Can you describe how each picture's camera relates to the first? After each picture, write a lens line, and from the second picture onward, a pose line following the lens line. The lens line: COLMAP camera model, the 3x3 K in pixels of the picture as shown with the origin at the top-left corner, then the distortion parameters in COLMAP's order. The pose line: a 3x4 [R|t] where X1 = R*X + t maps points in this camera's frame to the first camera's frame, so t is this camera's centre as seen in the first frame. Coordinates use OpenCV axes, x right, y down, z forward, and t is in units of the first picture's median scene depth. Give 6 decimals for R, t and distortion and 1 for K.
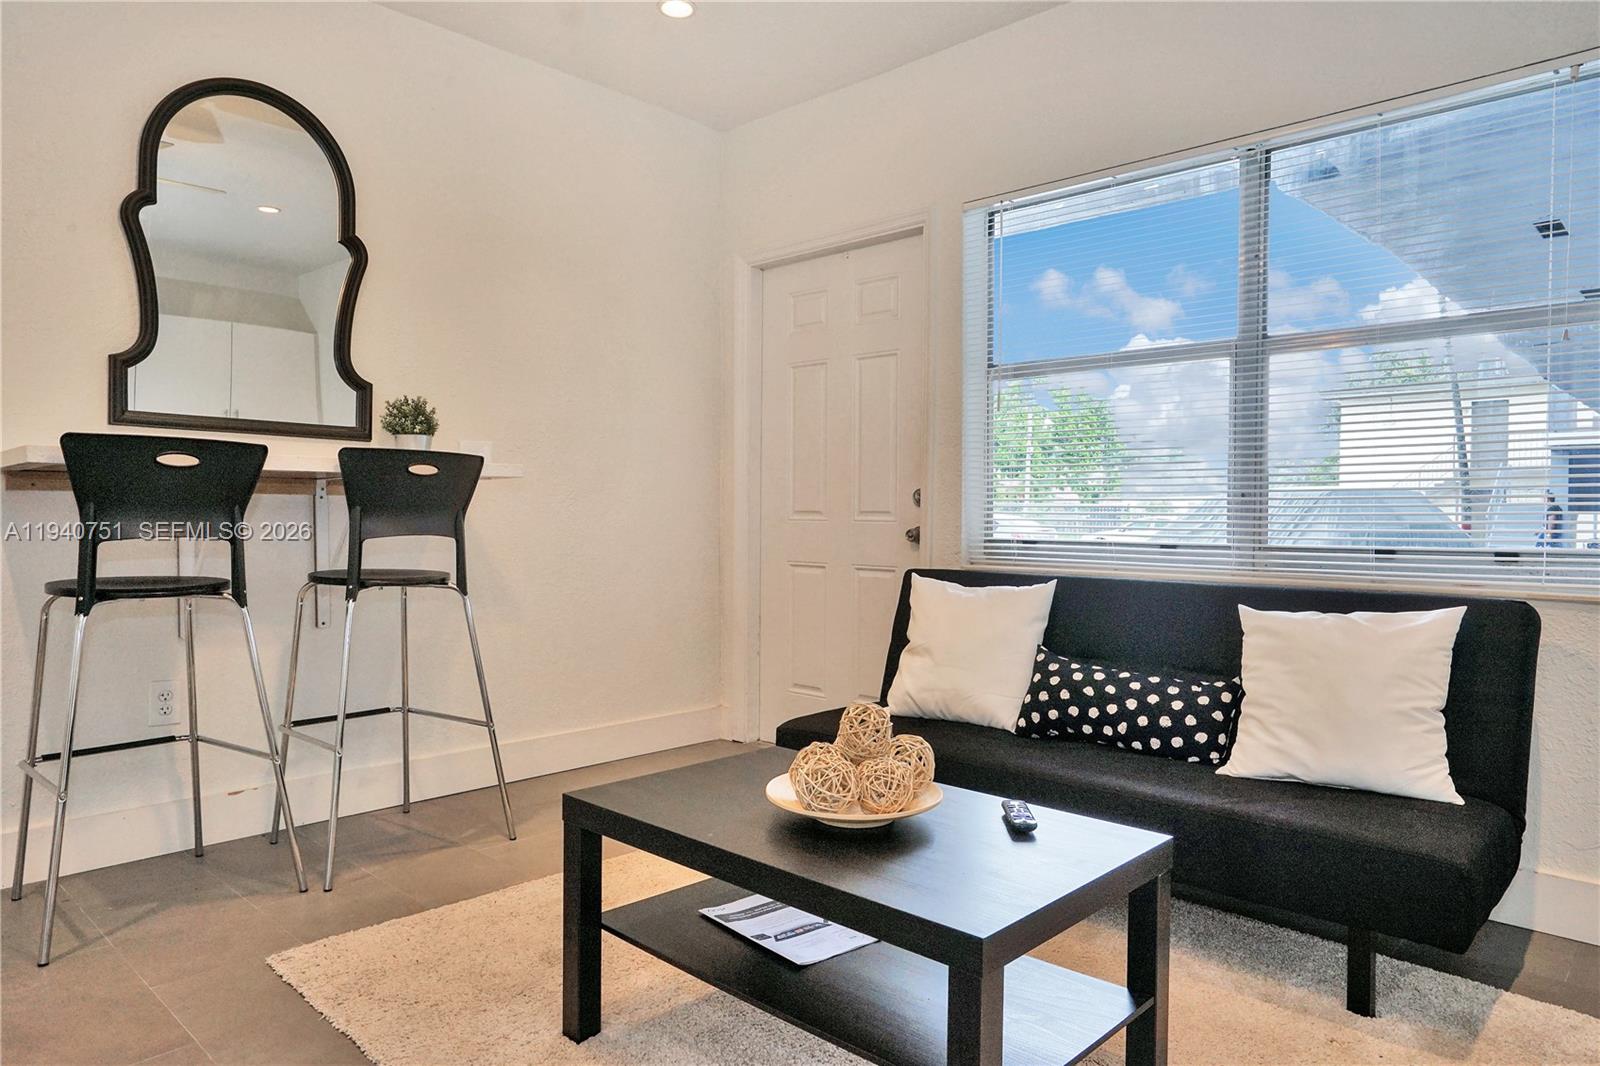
lens RADIAL K [[1007.8, 0, 800.0], [0, 1007.8, 533.0], [0, 0, 1]] dist [0.005258, 0.003919]
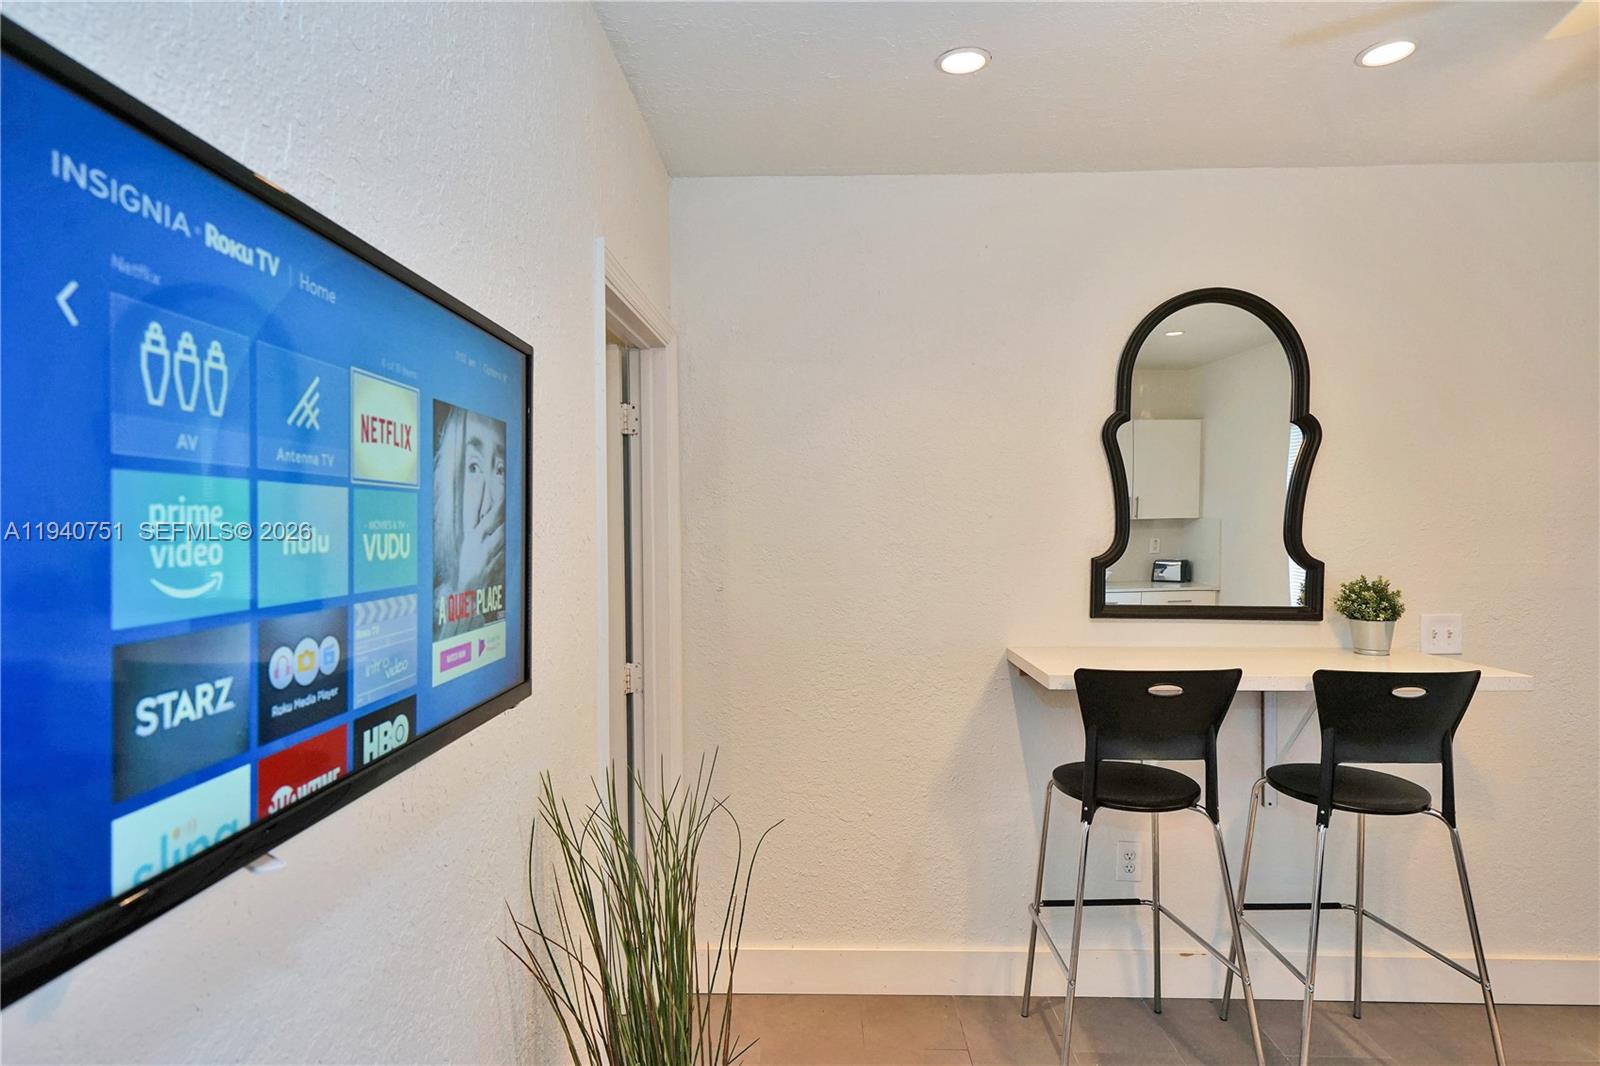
lens RADIAL K [[903.1, 0, 800.0], [0, 903.1, 533.0], [0, 0, 1]] dist [-0.000755, -0.000162]
pose [[0.675798, 0.003067, -0.737081, -0.140219], [-0.008316, 0.999959, -0.003463, -0.184574], [0.737040, 0.008470, 0.675796, 0.057829]]
